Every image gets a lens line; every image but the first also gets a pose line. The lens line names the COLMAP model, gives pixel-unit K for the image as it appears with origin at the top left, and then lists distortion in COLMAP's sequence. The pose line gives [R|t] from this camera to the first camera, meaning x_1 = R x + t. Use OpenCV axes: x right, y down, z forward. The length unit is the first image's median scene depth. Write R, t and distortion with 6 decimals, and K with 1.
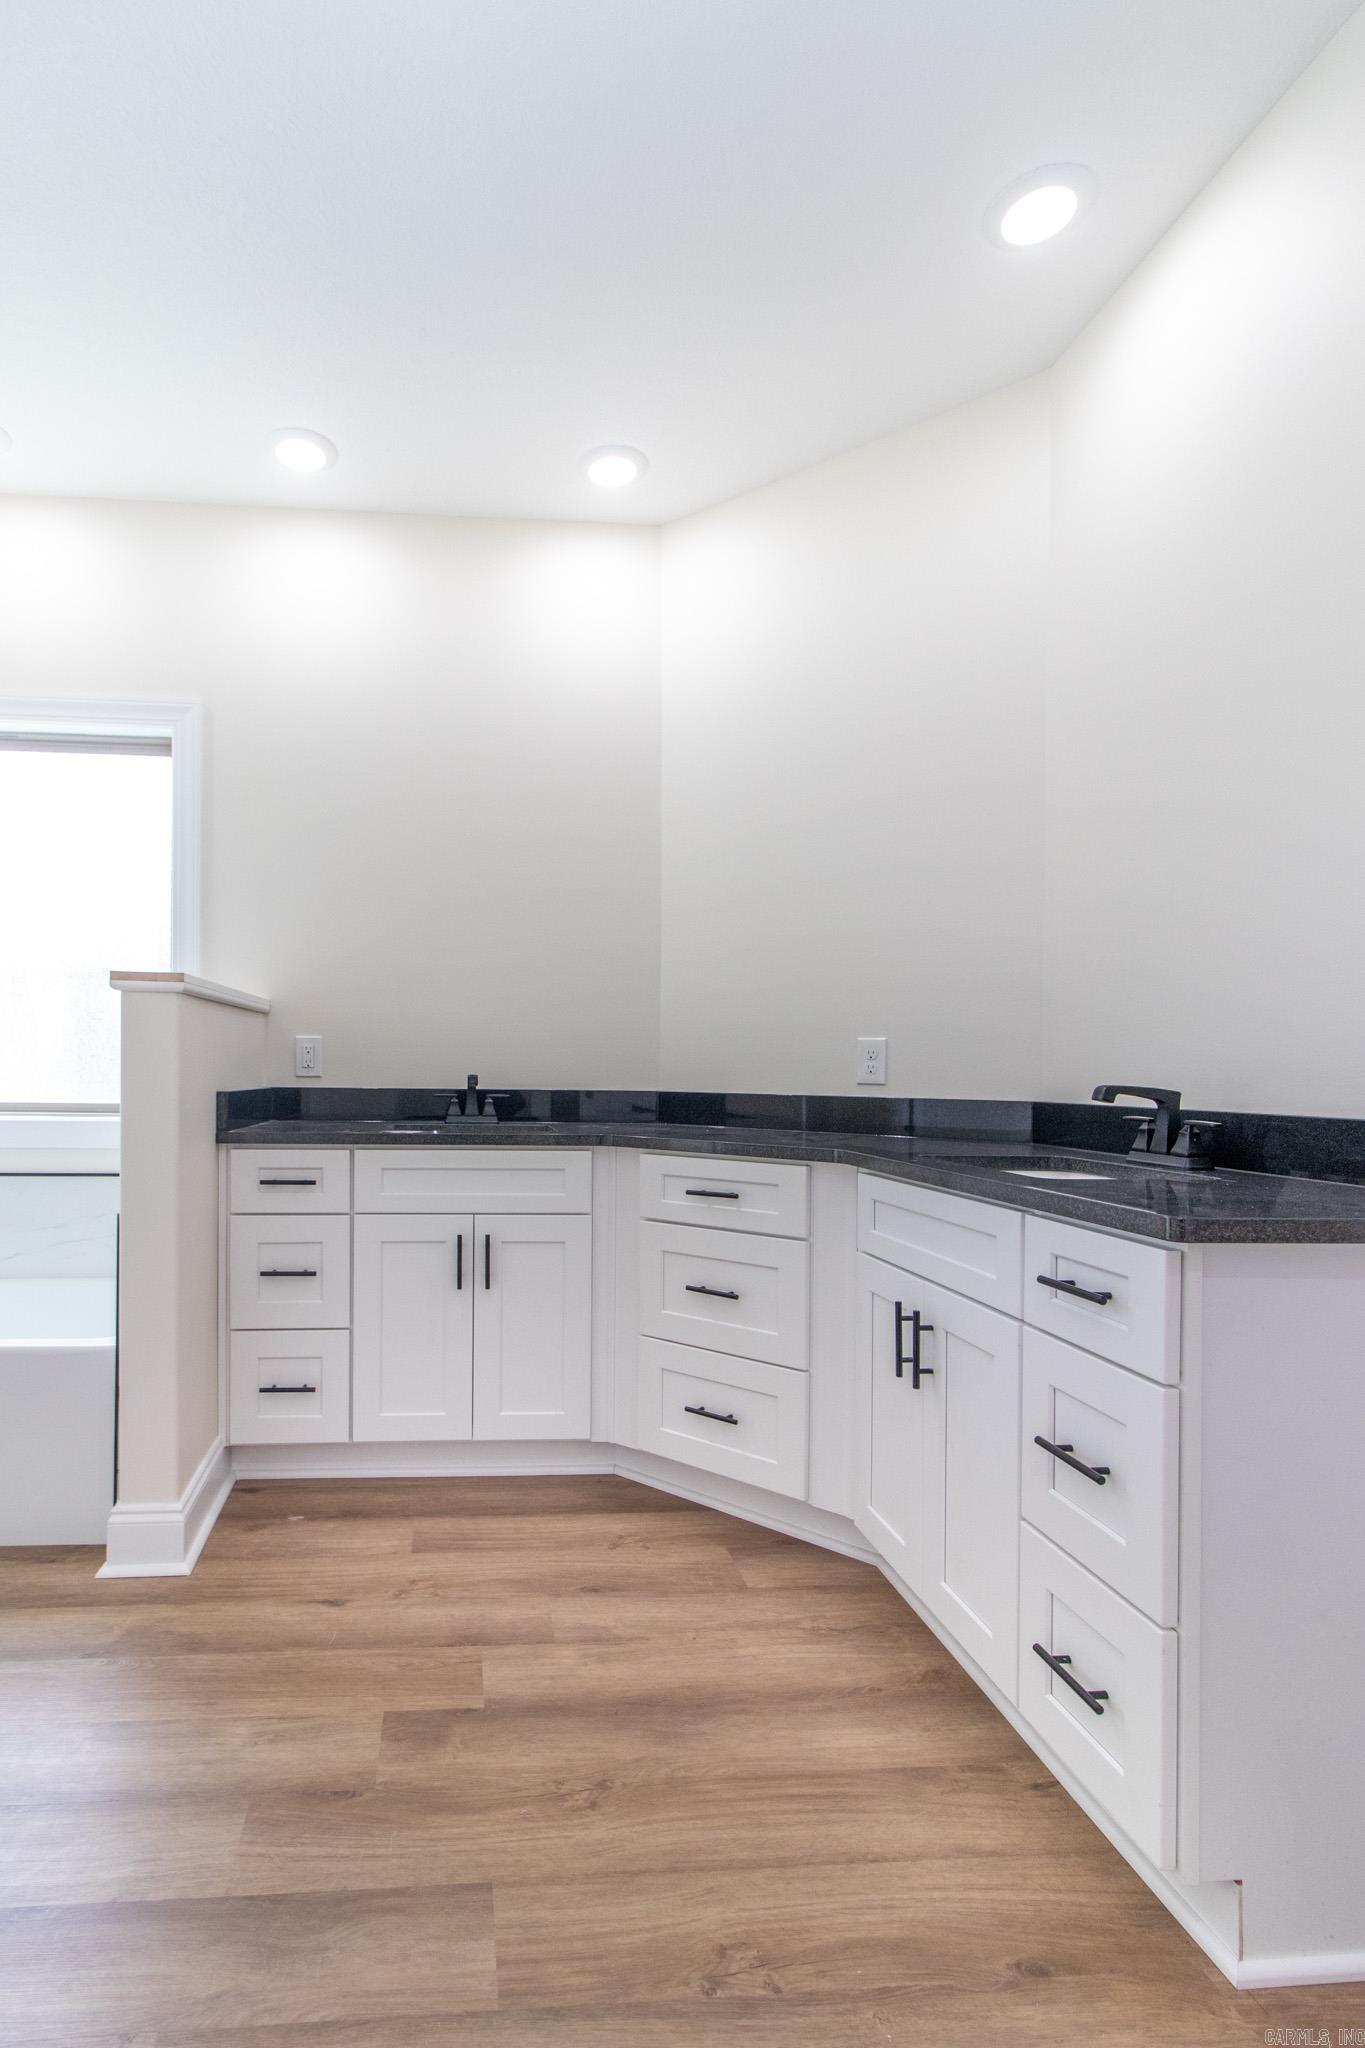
lens RADIAL K [[1008.1, 0, 535.6], [0, 1008.1, 1091.5], [0, 0, 1]] dist [0.004182, 0.000182]
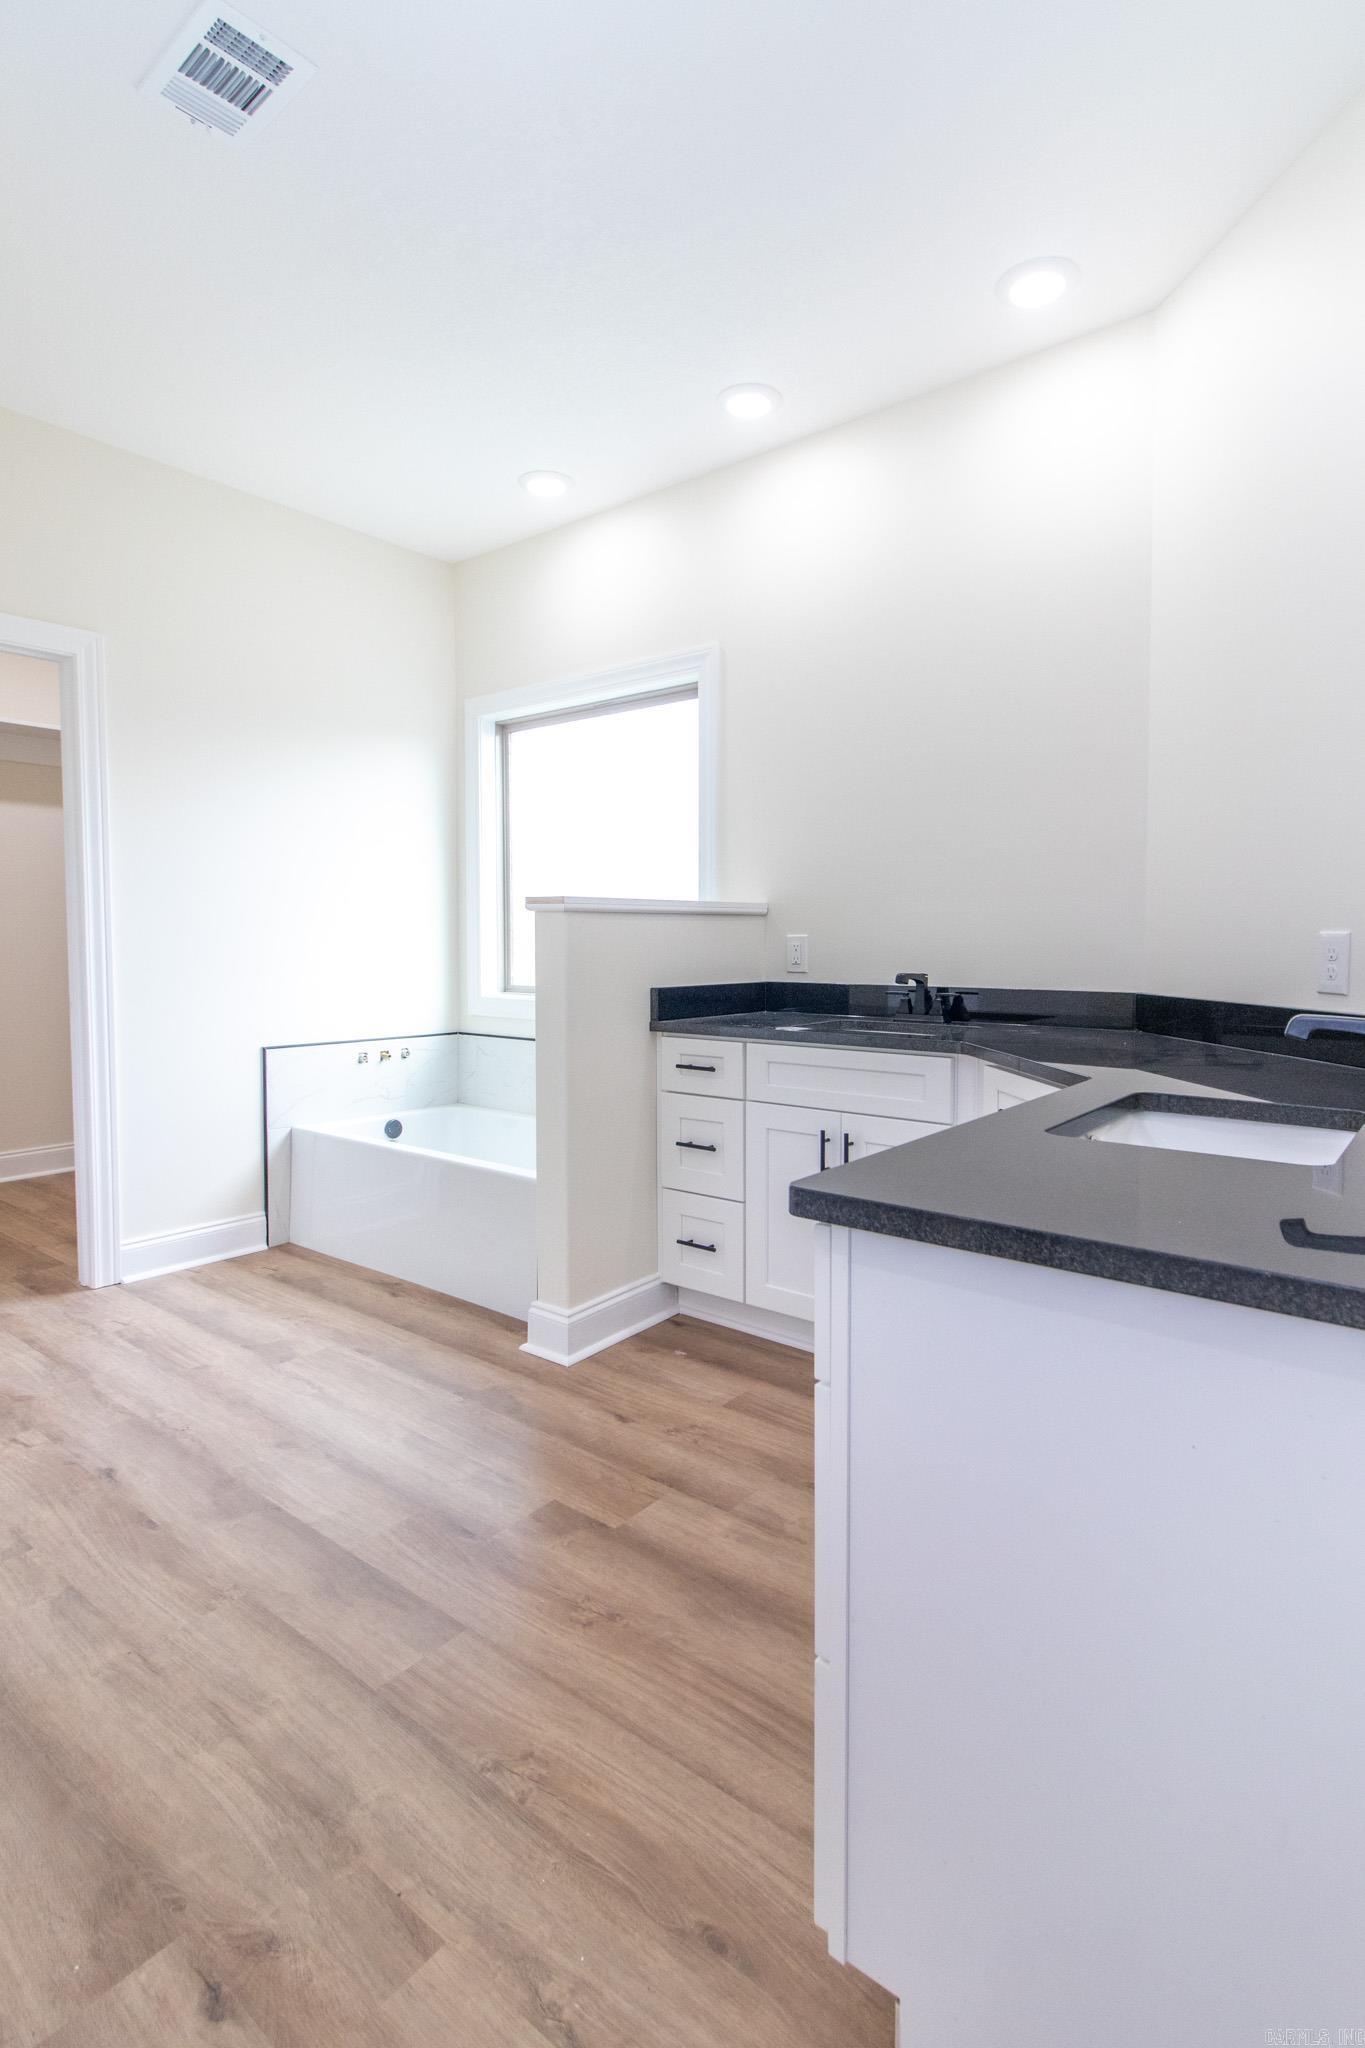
lens RADIAL K [[1008.1, 0, 684.2], [0, 1008.1, 1009.7], [0, 0, 1]] dist [0.004182, 0.000182]
pose [[0.737203, 0.036092, -0.674707, 0.641220], [-0.008335, 0.998982, 0.044331, -0.033566], [0.675620, -0.027058, 0.736753, 0.175743]]
